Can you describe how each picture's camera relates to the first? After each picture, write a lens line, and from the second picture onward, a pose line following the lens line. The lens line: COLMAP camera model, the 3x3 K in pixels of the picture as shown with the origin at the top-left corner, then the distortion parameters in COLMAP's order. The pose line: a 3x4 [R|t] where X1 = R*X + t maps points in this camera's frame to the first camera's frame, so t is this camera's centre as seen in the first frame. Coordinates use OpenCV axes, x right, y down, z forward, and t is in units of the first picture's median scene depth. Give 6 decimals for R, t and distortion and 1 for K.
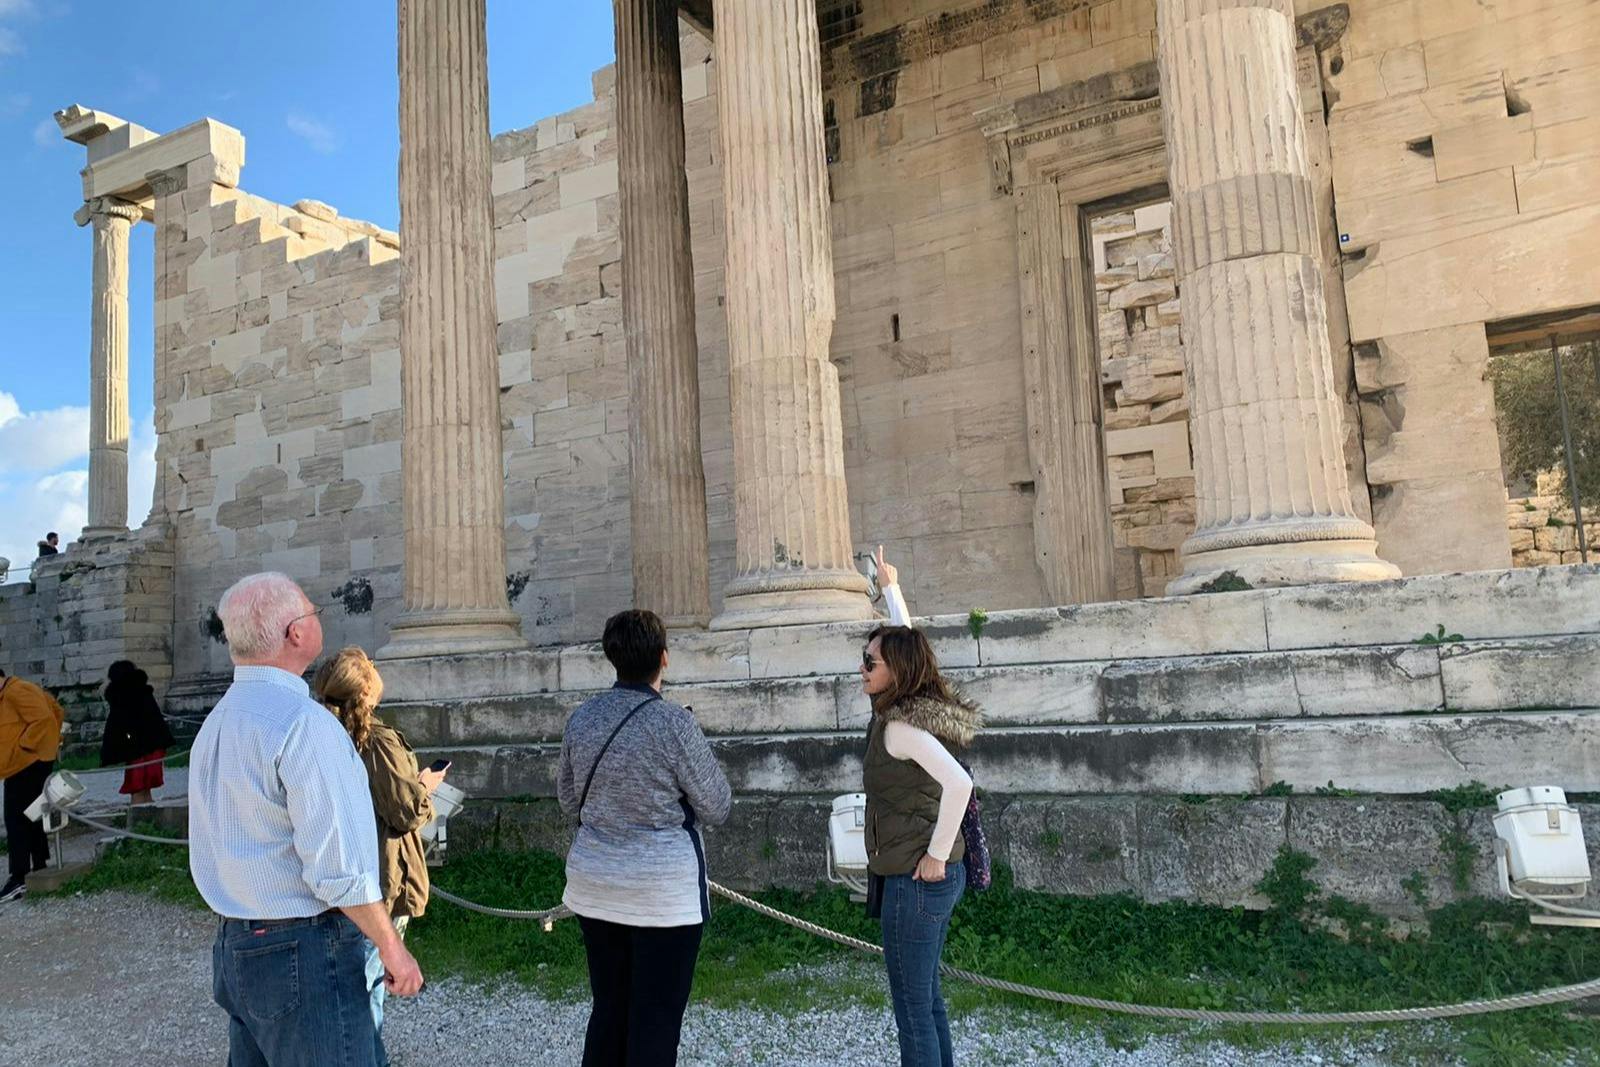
lens RADIAL K [[1221.3, 0, 799.2], [0, 1221.3, 518.3], [0, 0, 1]] dist [0.023510, -0.011497]
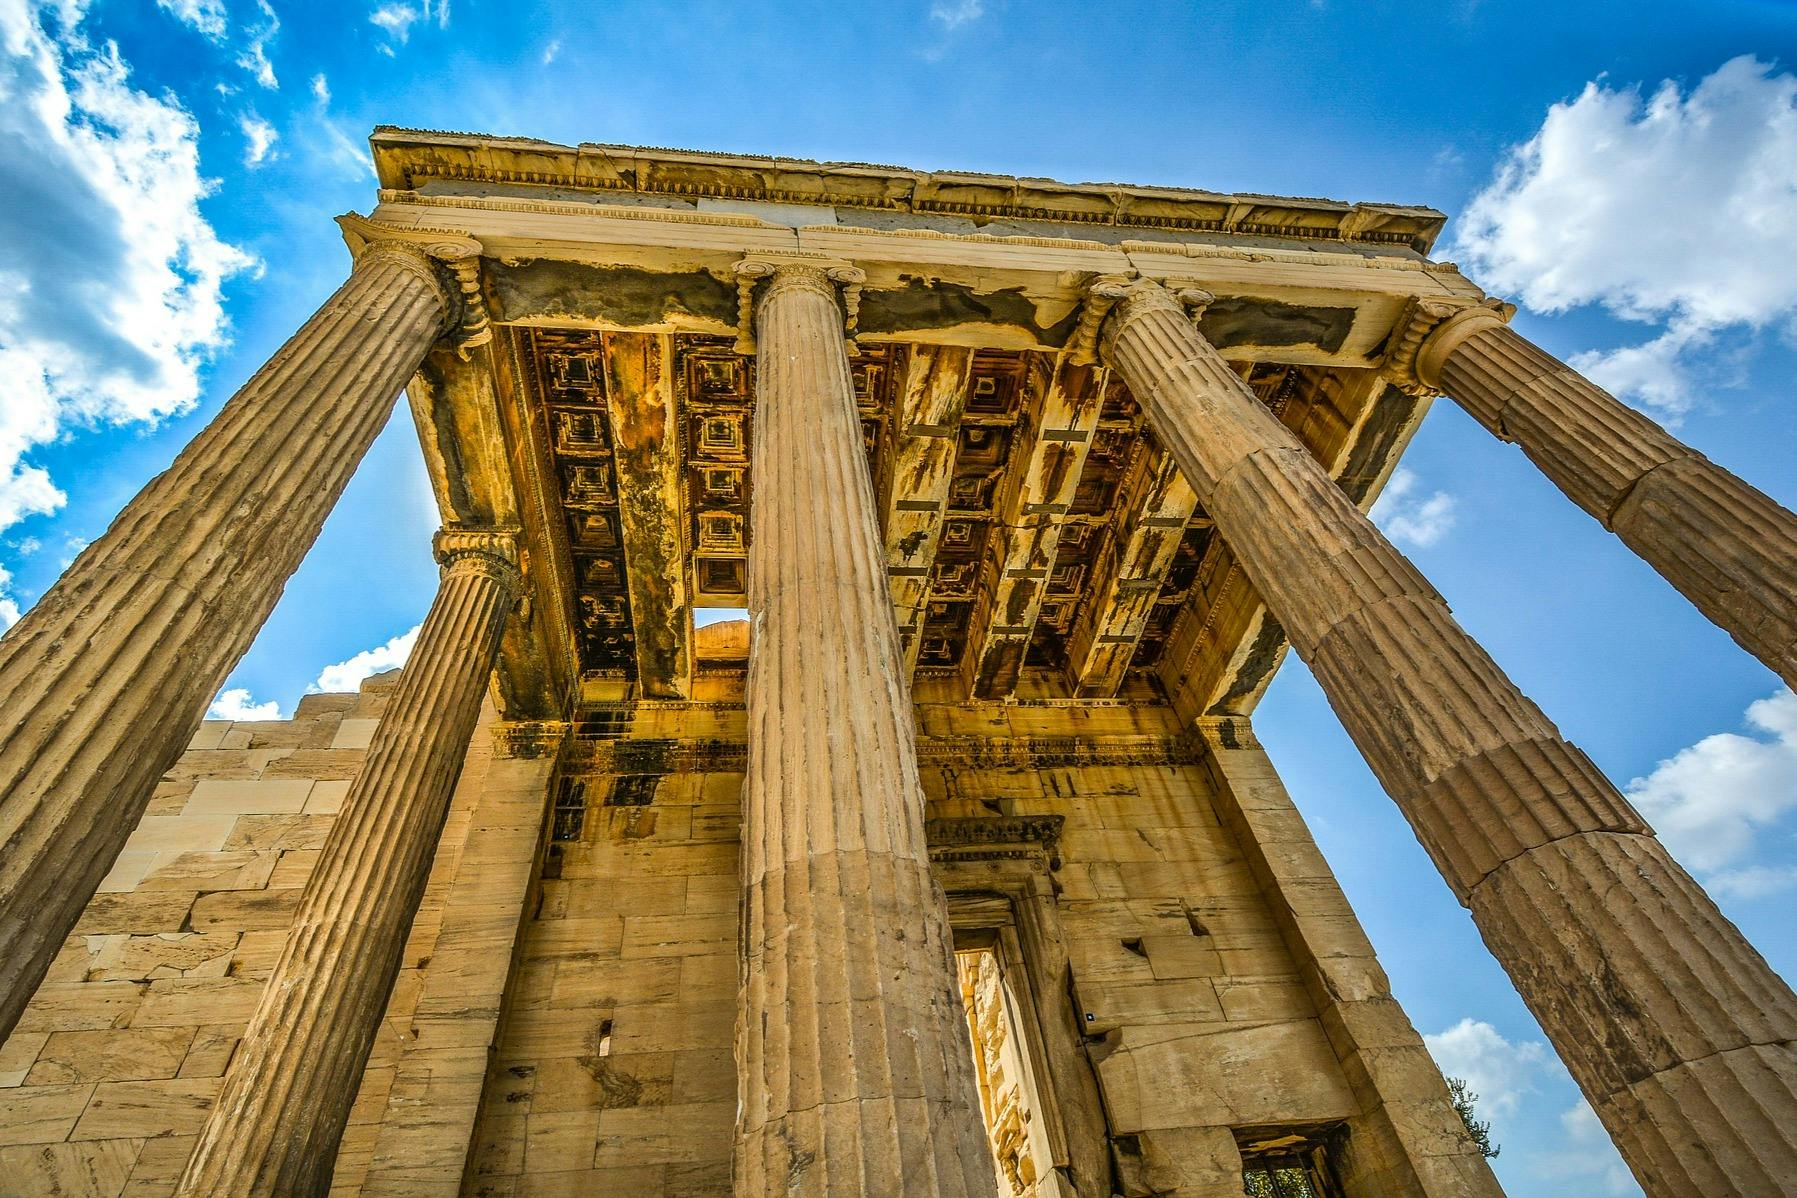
lens RADIAL K [[873.5, 0, 898.5], [0, 873.5, 573.7], [0, 0, 1]] dist [-0.001341, -0.000503]
pose [[0.826646, 0.414782, 0.380280, -0.103766], [-0.035452, 0.712830, -0.700440, 0.023073], [-0.561605, 0.565534, 0.603963, 0.345236]]
